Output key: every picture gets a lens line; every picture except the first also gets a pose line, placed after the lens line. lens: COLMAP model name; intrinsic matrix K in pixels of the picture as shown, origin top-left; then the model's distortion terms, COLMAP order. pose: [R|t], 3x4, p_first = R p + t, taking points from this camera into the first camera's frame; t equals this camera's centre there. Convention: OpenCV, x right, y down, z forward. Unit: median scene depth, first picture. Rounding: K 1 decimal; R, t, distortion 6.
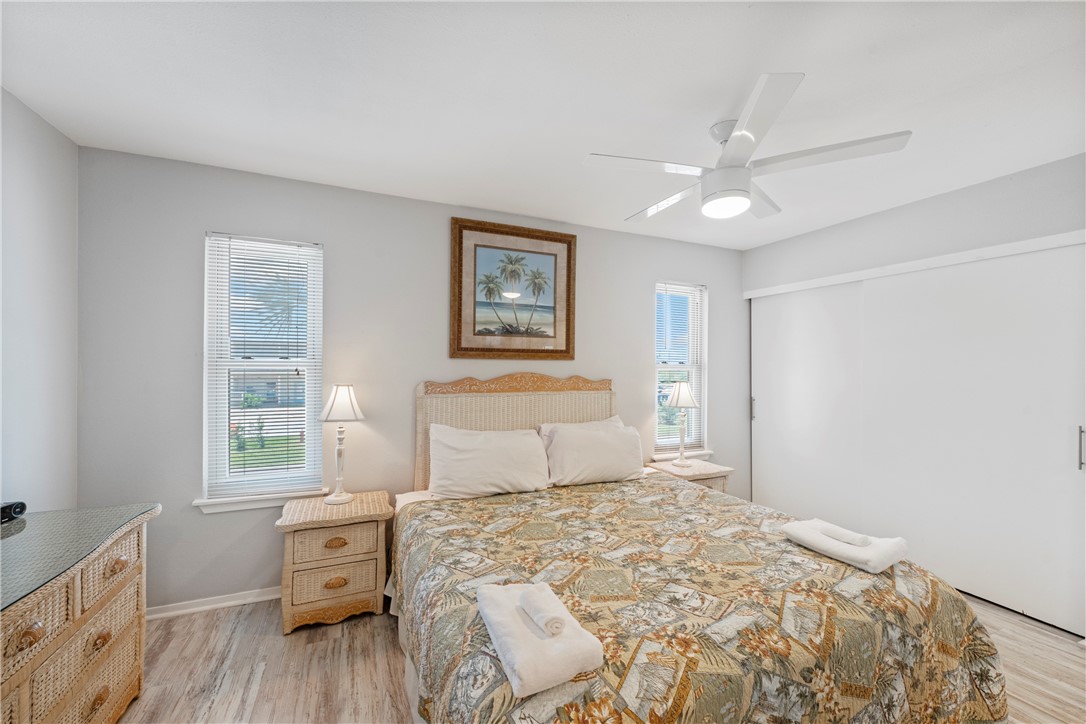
lens RADIAL K [[432.0, 0, 538.4], [0, 432.0, 366.4], [0, 0, 1]] dist [0.000156, -0.000472]
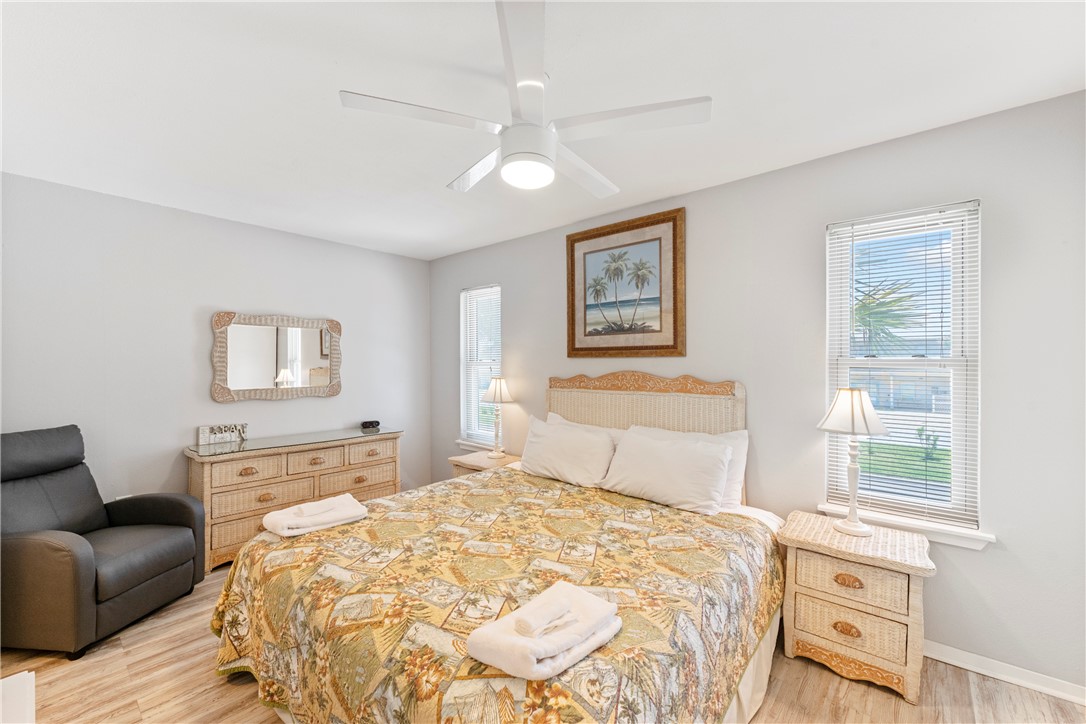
lens RADIAL K [[432.0, 0, 547.0], [0, 432.0, 366.7], [0, 0, 1]] dist [0.000156, -0.000472]
pose [[0.440971, -0.000941, -0.897521, 0.801849], [0.003922, 0.999992, 0.000879, 0.003786], [0.897513, -0.003908, 0.440971, 0.437265]]
